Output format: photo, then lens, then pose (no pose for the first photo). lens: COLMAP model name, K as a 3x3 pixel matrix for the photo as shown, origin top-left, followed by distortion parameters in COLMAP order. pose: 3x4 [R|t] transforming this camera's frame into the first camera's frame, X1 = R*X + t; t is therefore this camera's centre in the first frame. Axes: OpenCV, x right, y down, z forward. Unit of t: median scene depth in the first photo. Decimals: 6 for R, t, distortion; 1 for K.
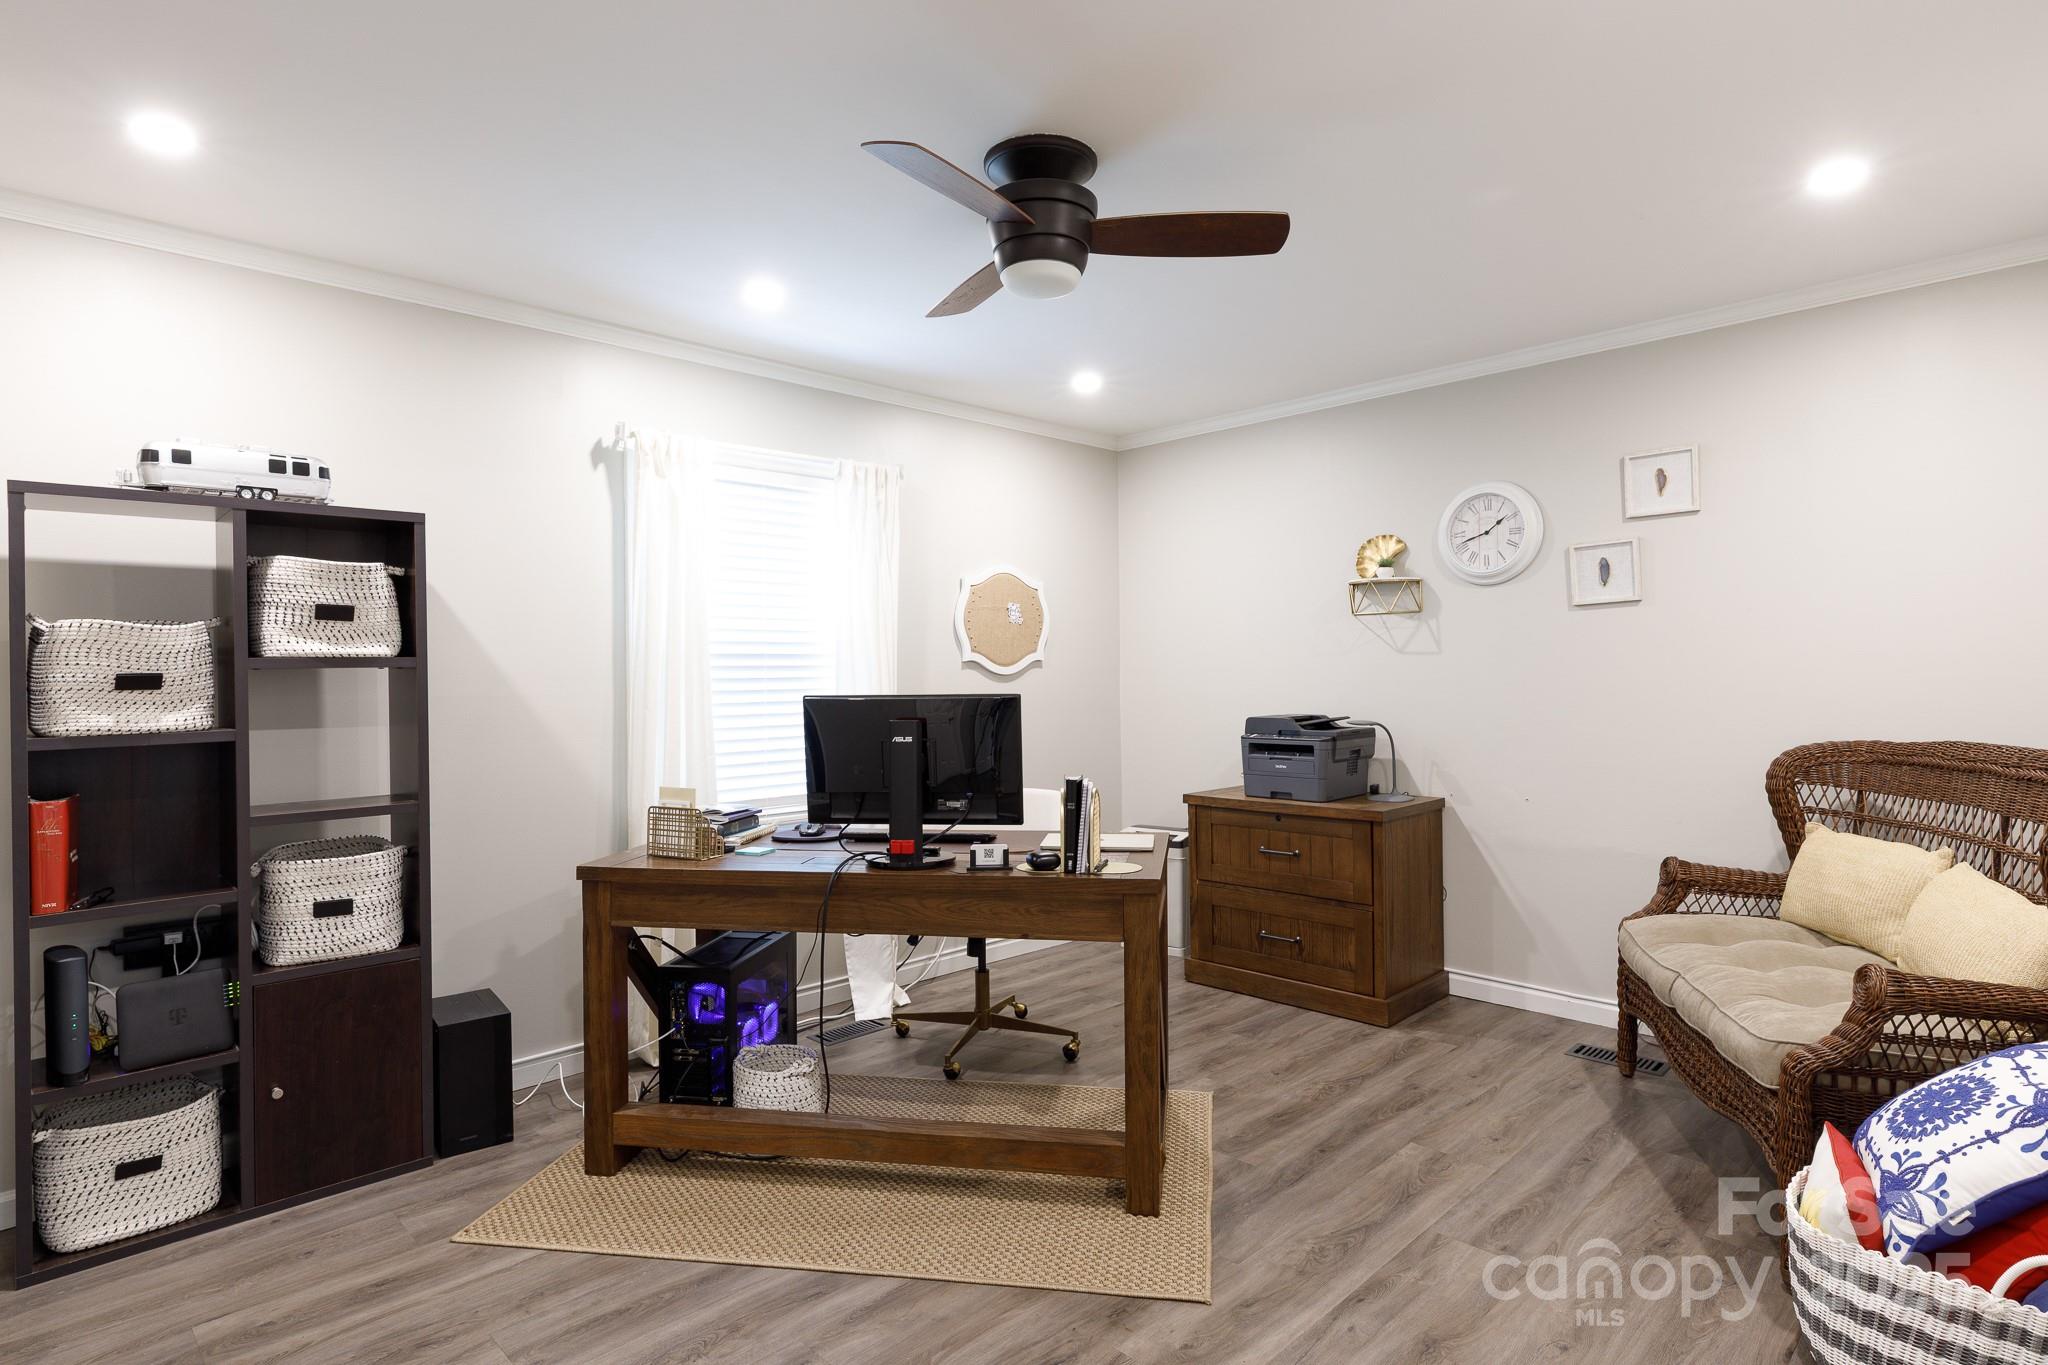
lens RADIAL K [[1067.2, 0, 1024.0], [0, 1067.2, 682.5], [0, 0, 1]] dist [0.000659, -0.000207]
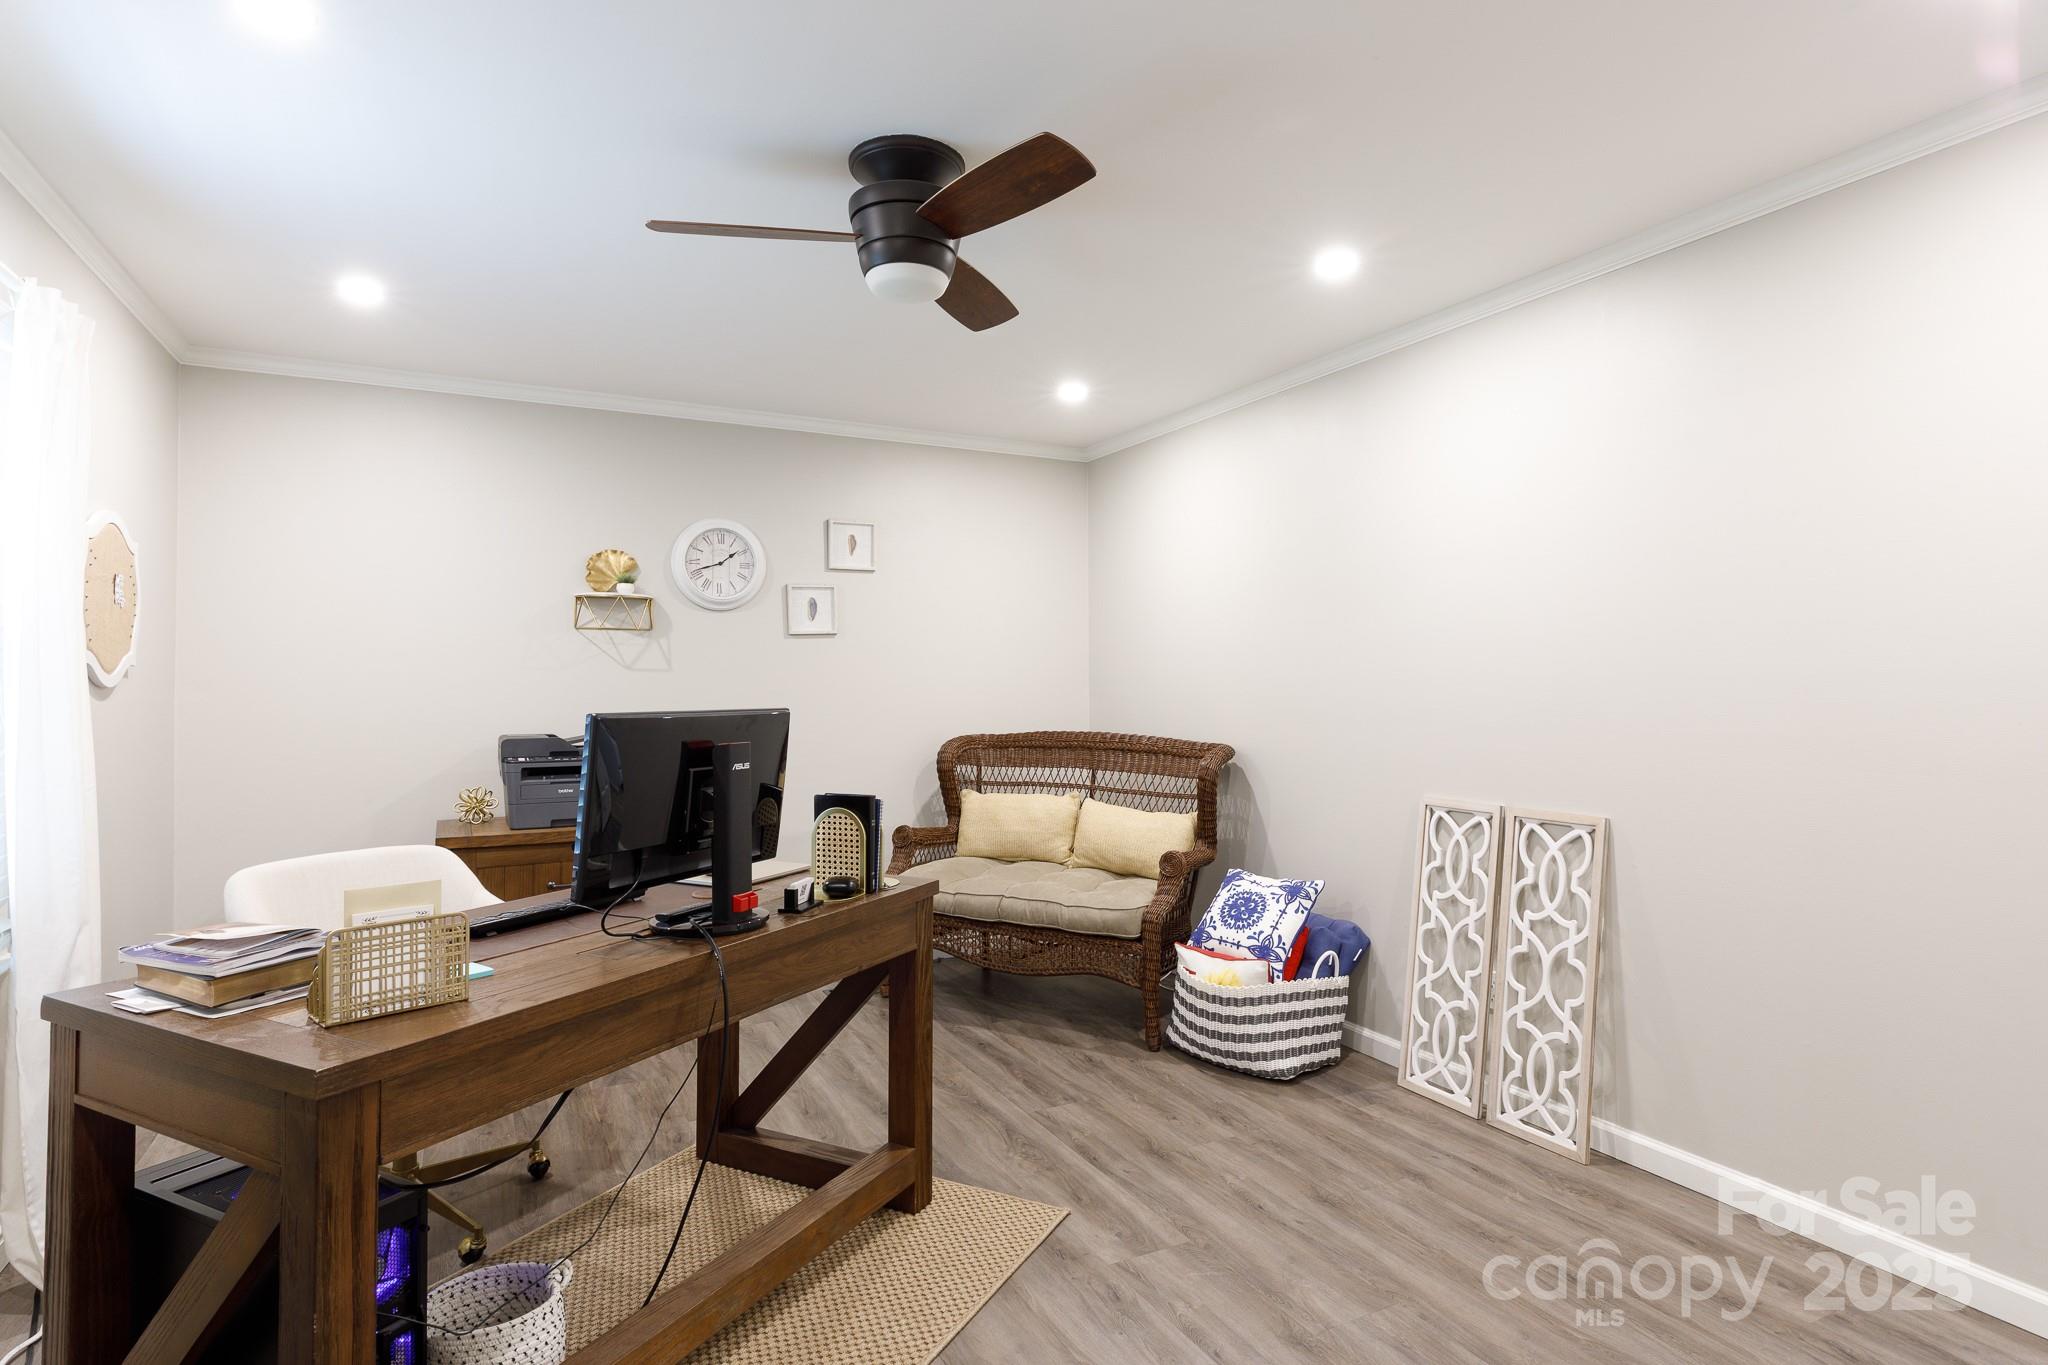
lens RADIAL K [[1067.2, 0, 1024.0], [0, 1067.2, 682.5], [0, 0, 1]] dist [0.000659, -0.000207]
pose [[0.294702, 0.013394, 0.955495, -0.599389], [0.005934, 0.999857, -0.015846, 0.003450], [-0.955571, 0.010340, 0.294580, 0.416101]]
